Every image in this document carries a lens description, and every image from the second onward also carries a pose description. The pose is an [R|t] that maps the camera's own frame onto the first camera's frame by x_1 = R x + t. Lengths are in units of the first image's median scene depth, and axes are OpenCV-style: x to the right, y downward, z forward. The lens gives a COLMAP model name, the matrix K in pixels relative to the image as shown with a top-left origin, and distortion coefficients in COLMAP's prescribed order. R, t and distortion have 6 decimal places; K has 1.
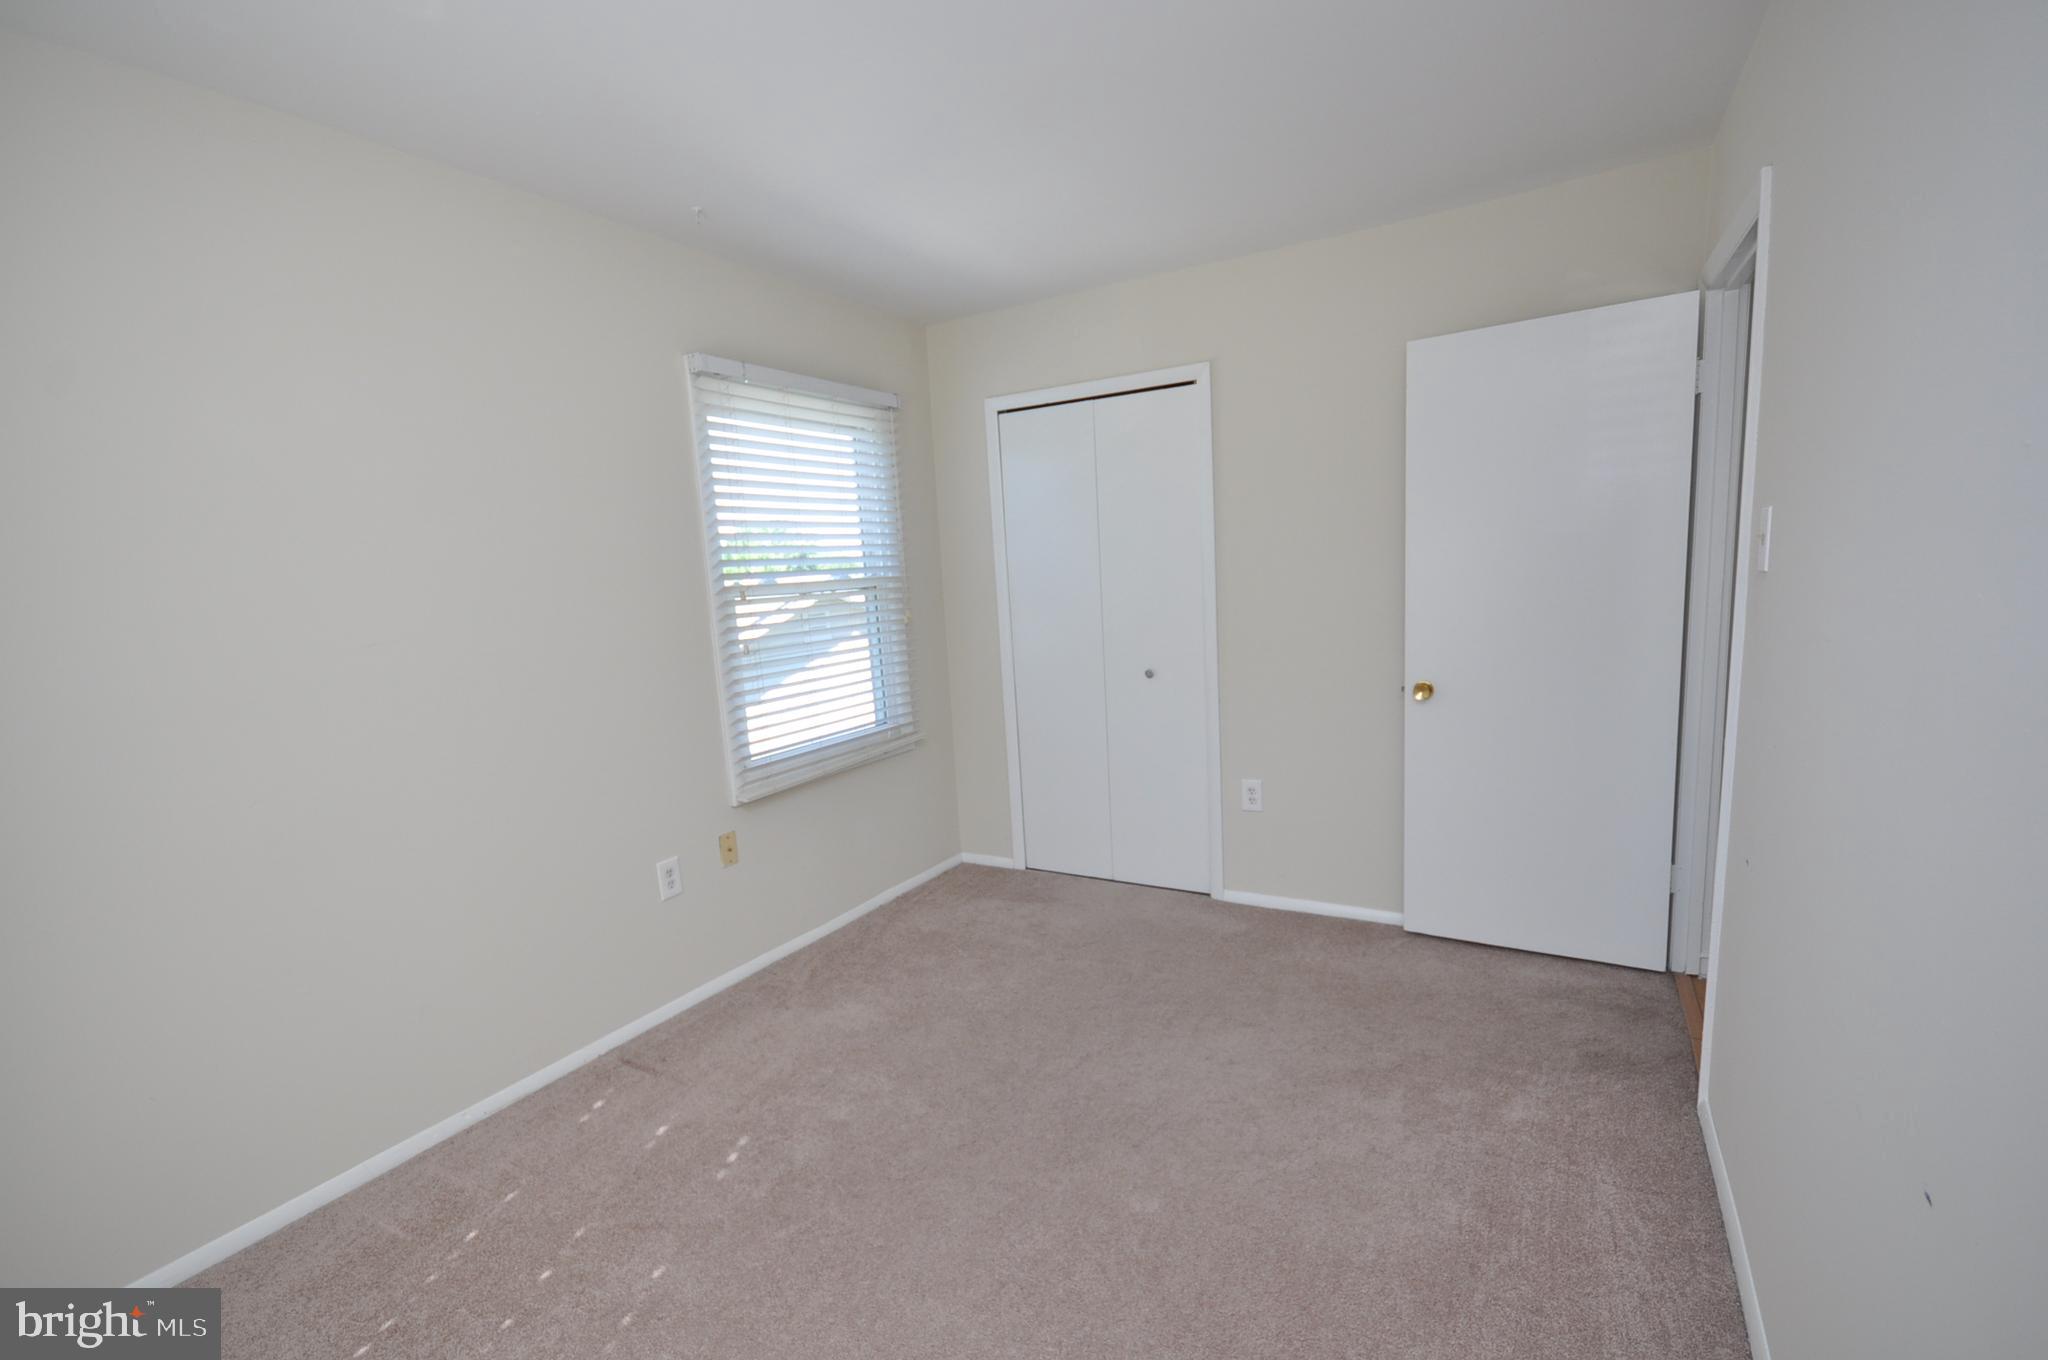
lens RADIAL K [[906.9, 0, 1024.0], [0, 906.9, 680.0], [0, 0, 1]] dist [0.000091, 0.000005]
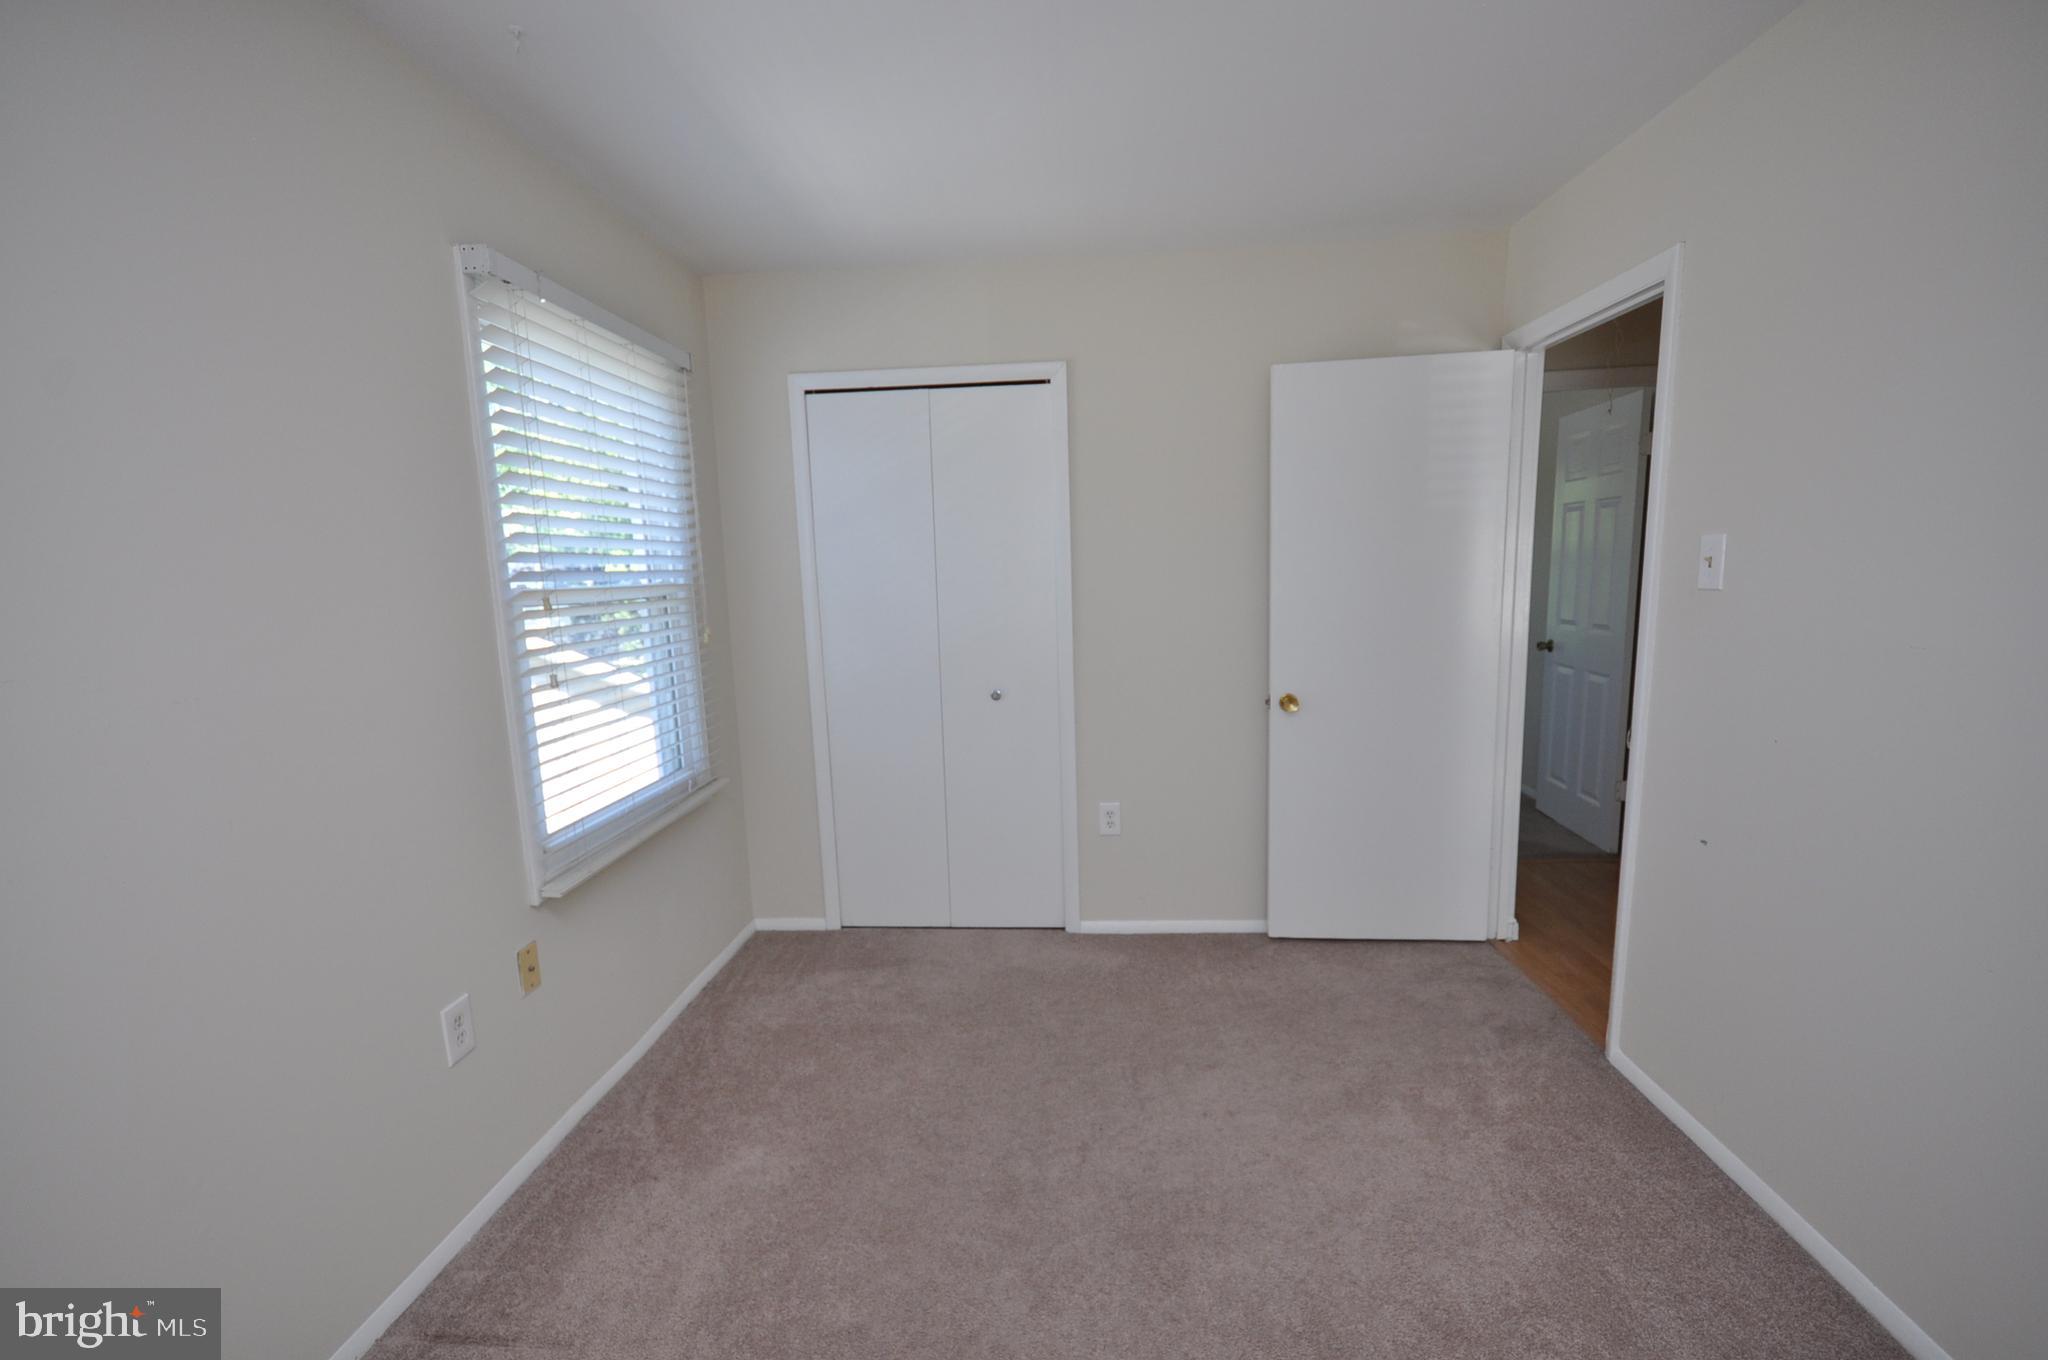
lens RADIAL K [[894.8, 0, 1022.0], [0, 894.8, 690.5], [0, 0, 1]] dist [-0.002134, -0.000242]
pose [[0.898091, -0.031166, 0.438703, -0.257949], [0.035369, 0.999373, -0.001410, -0.011238], [-0.438384, 0.016783, 0.898631, 0.198279]]
